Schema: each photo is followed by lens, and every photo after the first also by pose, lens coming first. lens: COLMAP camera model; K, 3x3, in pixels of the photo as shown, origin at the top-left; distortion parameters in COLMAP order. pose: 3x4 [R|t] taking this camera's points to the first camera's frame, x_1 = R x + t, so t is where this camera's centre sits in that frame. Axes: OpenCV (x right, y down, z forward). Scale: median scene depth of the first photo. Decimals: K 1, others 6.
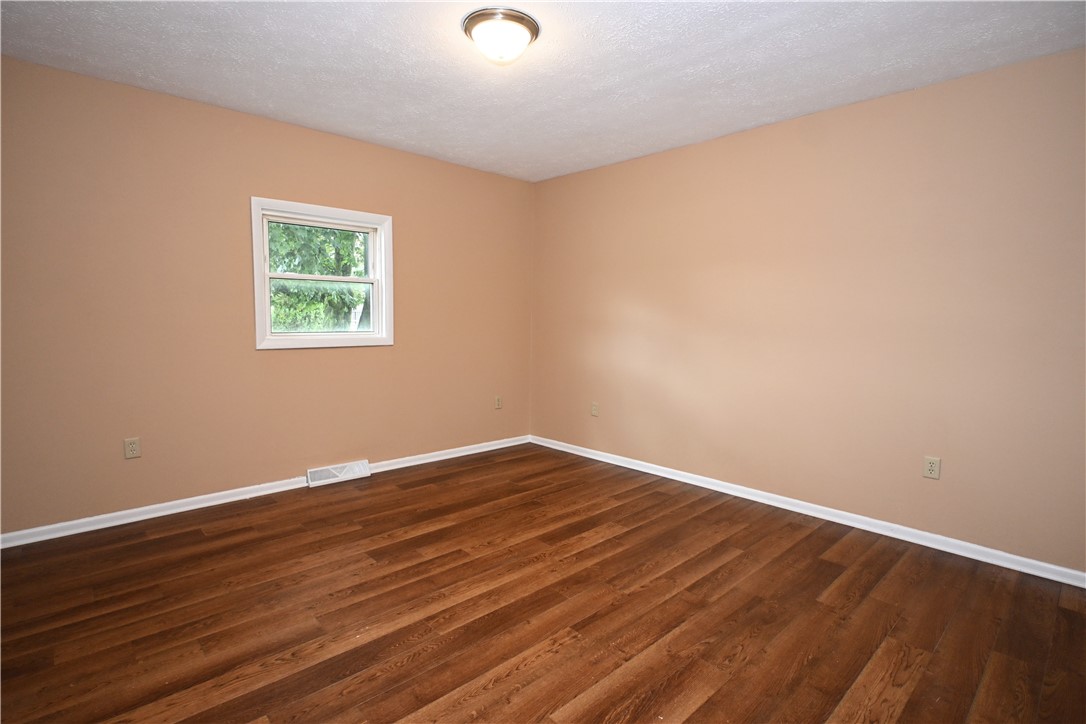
lens RADIAL K [[531.7, 0, 543.0], [0, 531.7, 362.0], [0, 0, 1]] dist [-0.002007, 0.000158]
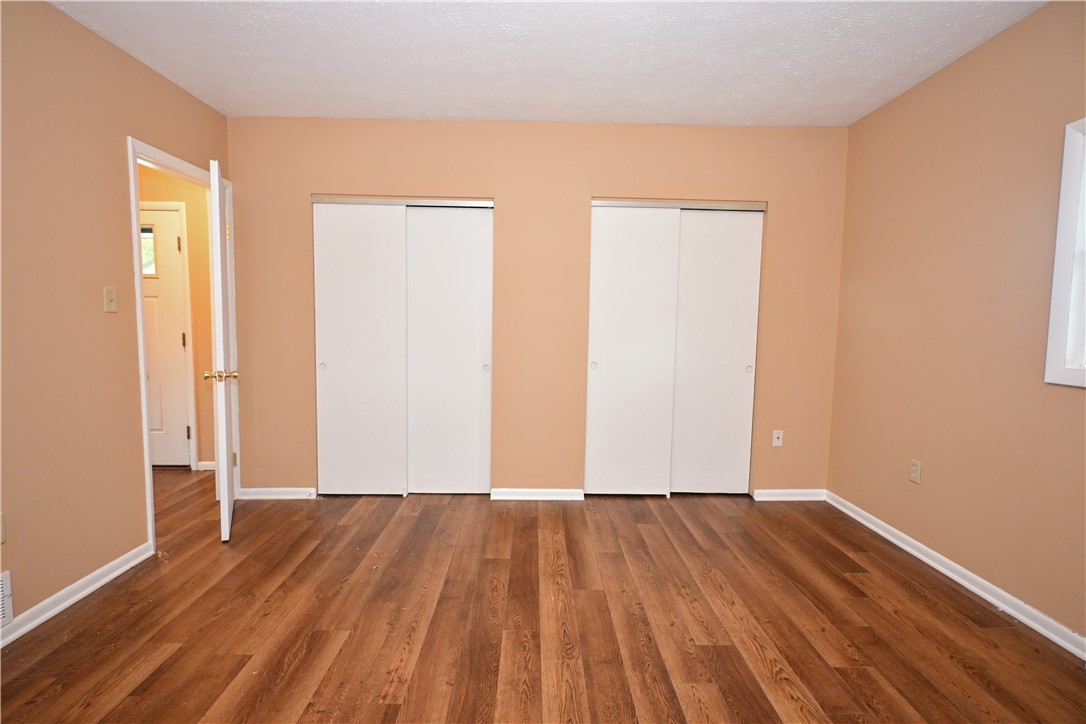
lens RADIAL K [[531.7, 0, 543.0], [0, 531.7, 362.0], [0, 0, 1]] dist [-0.002007, 0.000158]
pose [[-0.669786, 0.036896, -0.741637, 0.463550], [-0.087299, 0.987926, 0.127990, -0.121551], [0.737404, 0.150470, -0.658478, 1.558248]]
